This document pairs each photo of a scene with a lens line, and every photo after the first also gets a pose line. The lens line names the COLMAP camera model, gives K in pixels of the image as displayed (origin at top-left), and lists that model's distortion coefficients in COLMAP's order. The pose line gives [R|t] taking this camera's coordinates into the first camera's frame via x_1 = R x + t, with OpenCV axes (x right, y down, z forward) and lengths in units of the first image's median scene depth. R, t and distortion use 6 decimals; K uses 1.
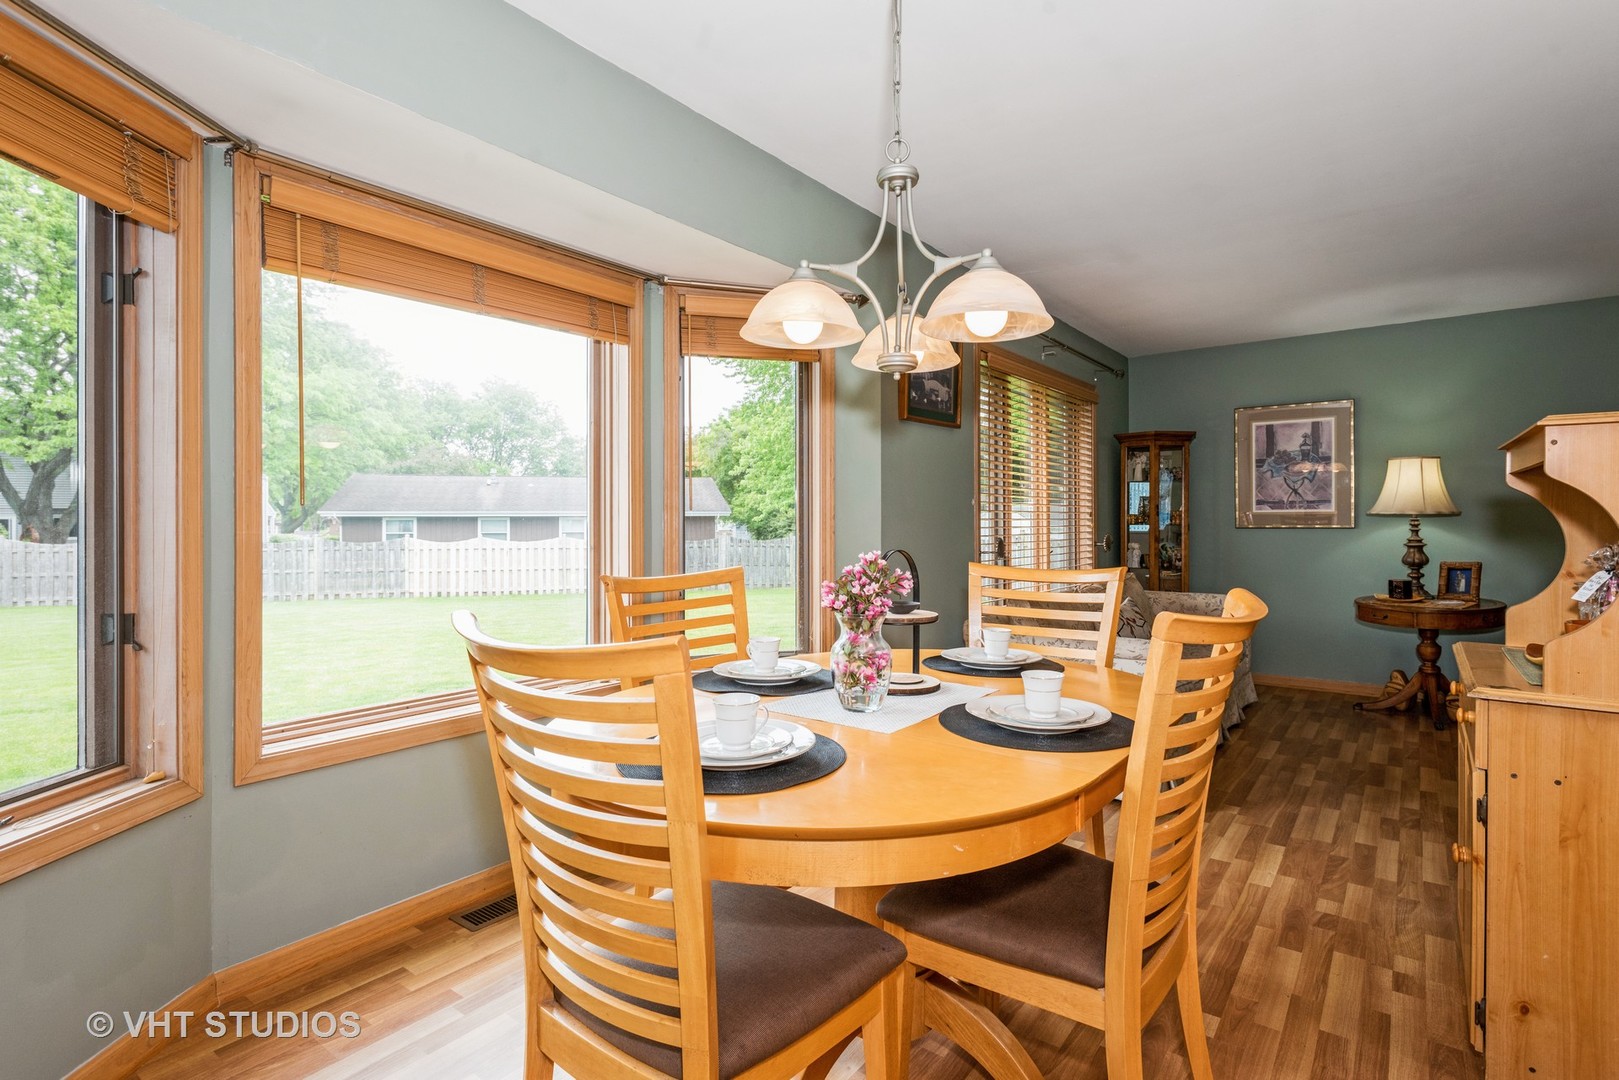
lens RADIAL K [[824.7, 0, 802.0], [0, 824.7, 522.5], [0, 0, 1]] dist [-0.008817, -0.000136]
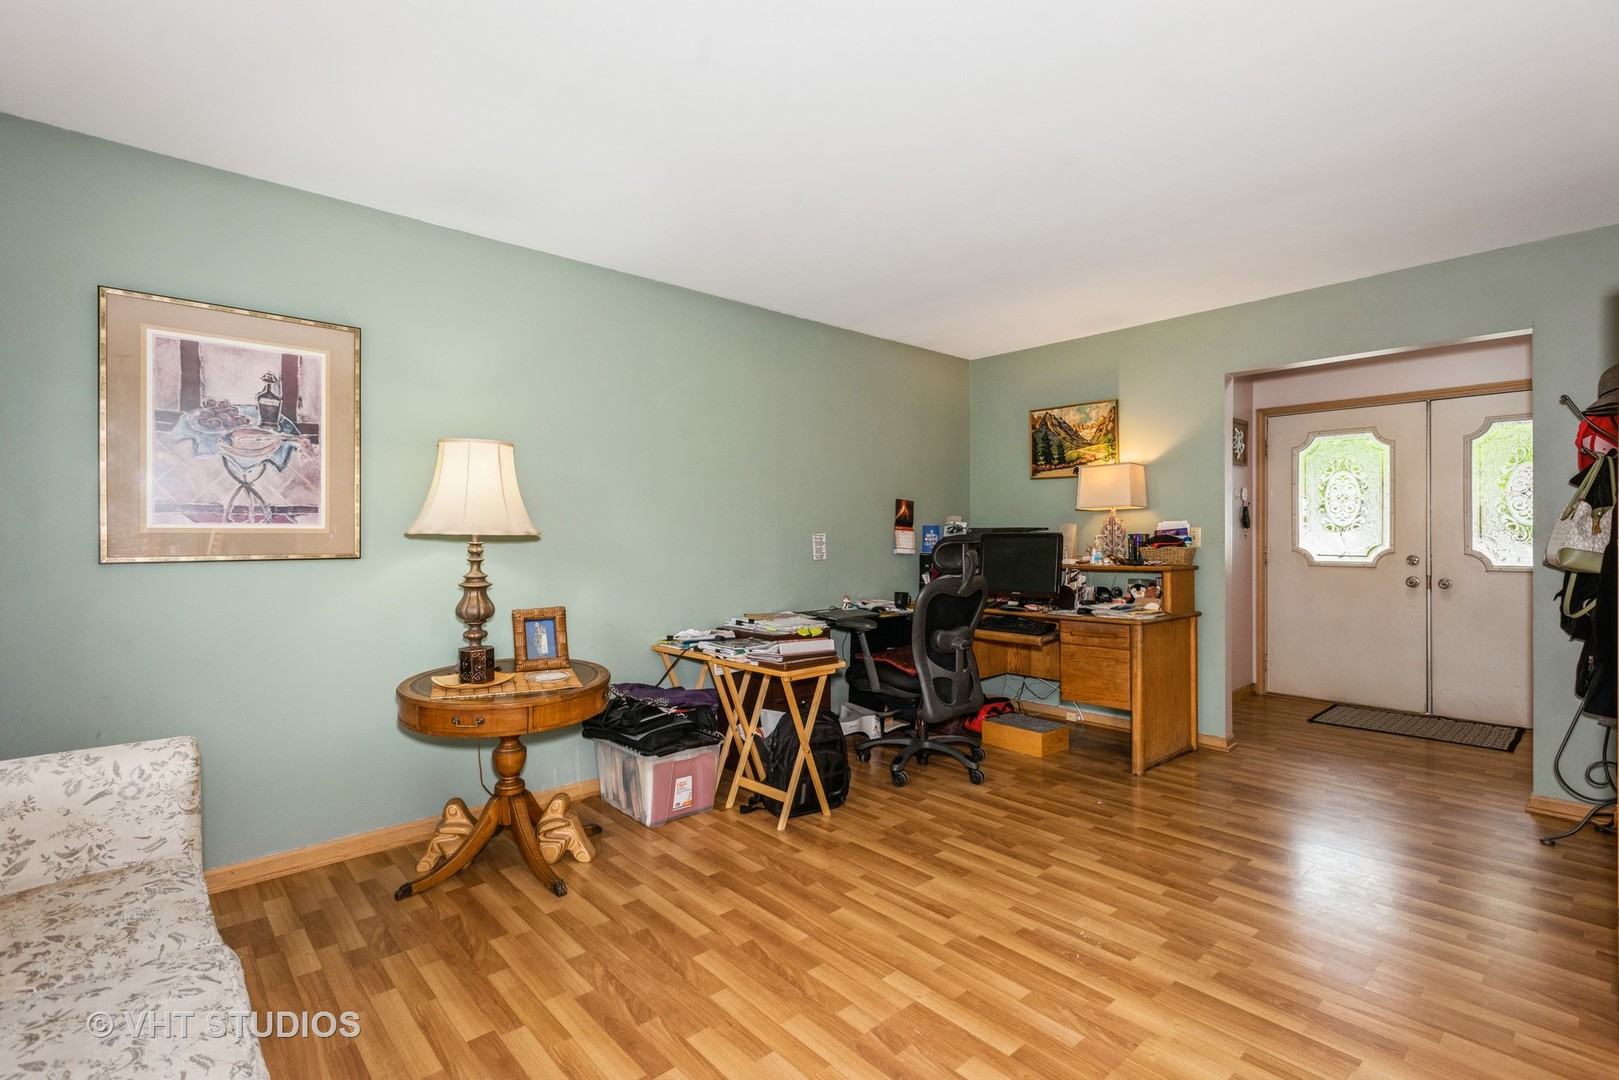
lens RADIAL K [[763.8, 0, 808.7], [0, 763.8, 539.5], [0, 0, 1]] dist [0.005888, -0.000222]
pose [[0.205648, 0.003888, 0.978618, 0.229708], [0.003543, 0.999983, -0.004718, -0.002986], [-0.978620, 0.004437, 0.205630, 0.605928]]
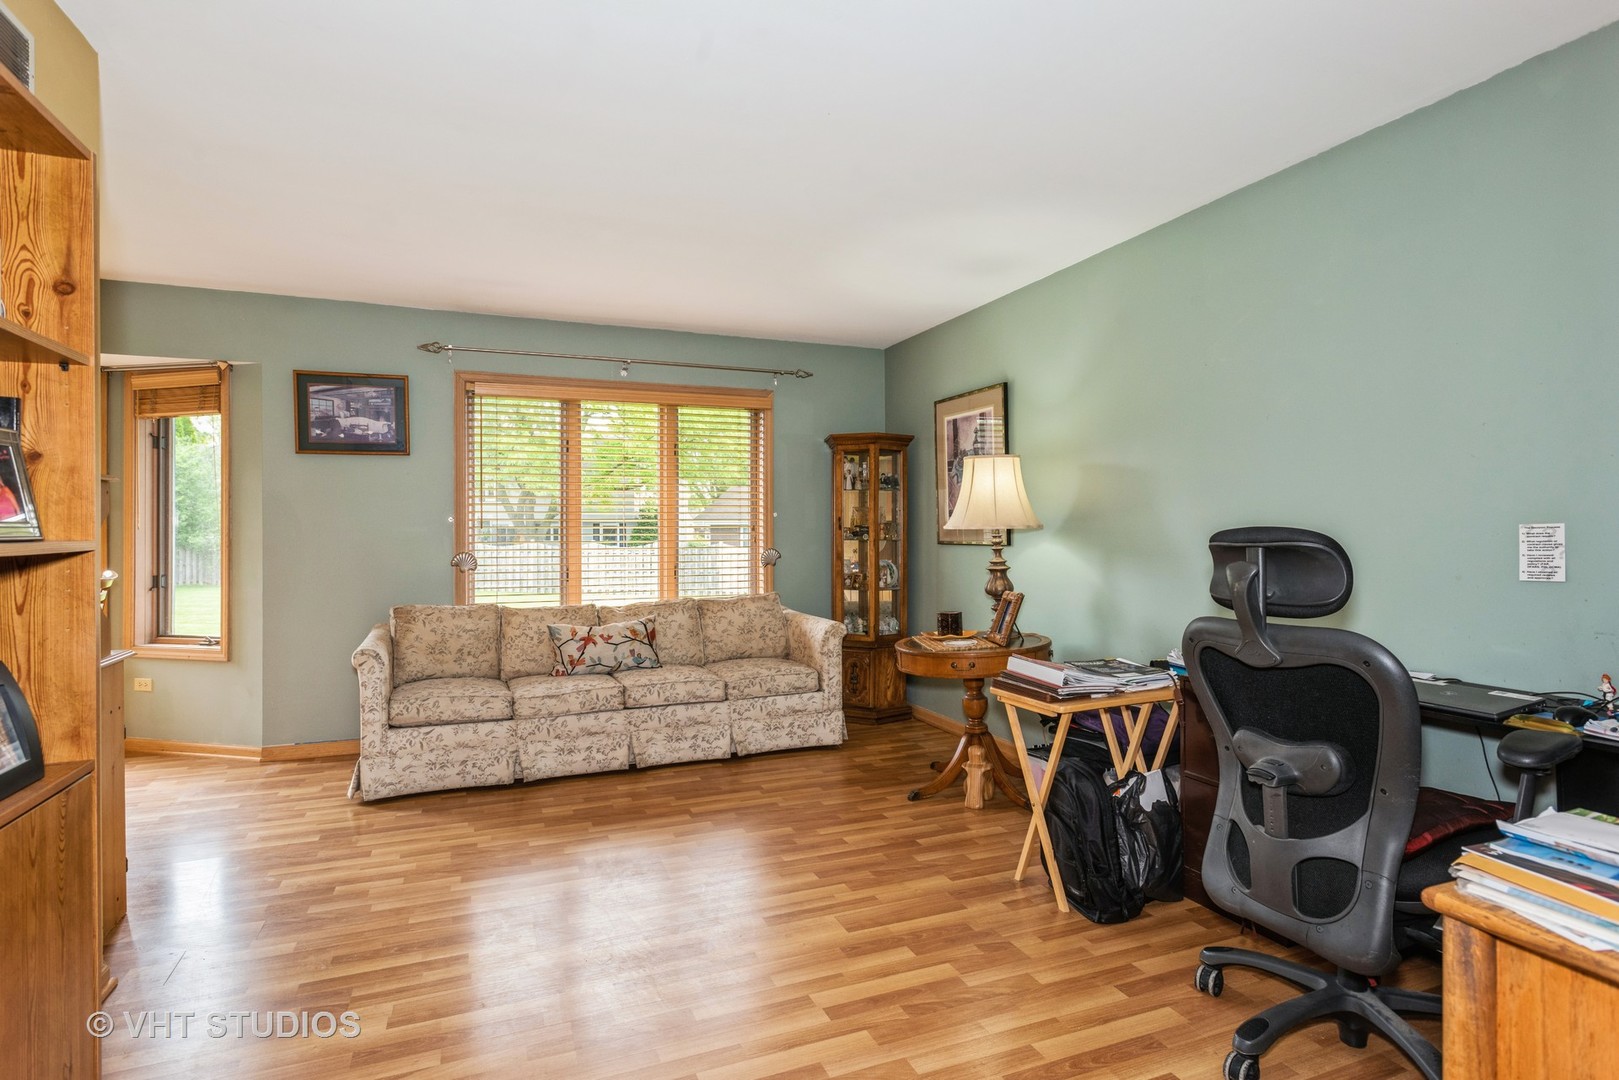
lens RADIAL K [[824.9, 0, 802.3], [0, 824.9, 534.1], [0, 0, 1]] dist [0.000393, 0.002464]
pose [[0.845031, 0.007013, -0.534671, 0.946304], [-0.003483, 0.999965, 0.007610, -0.010062], [0.534705, -0.004569, 0.845026, 0.233119]]
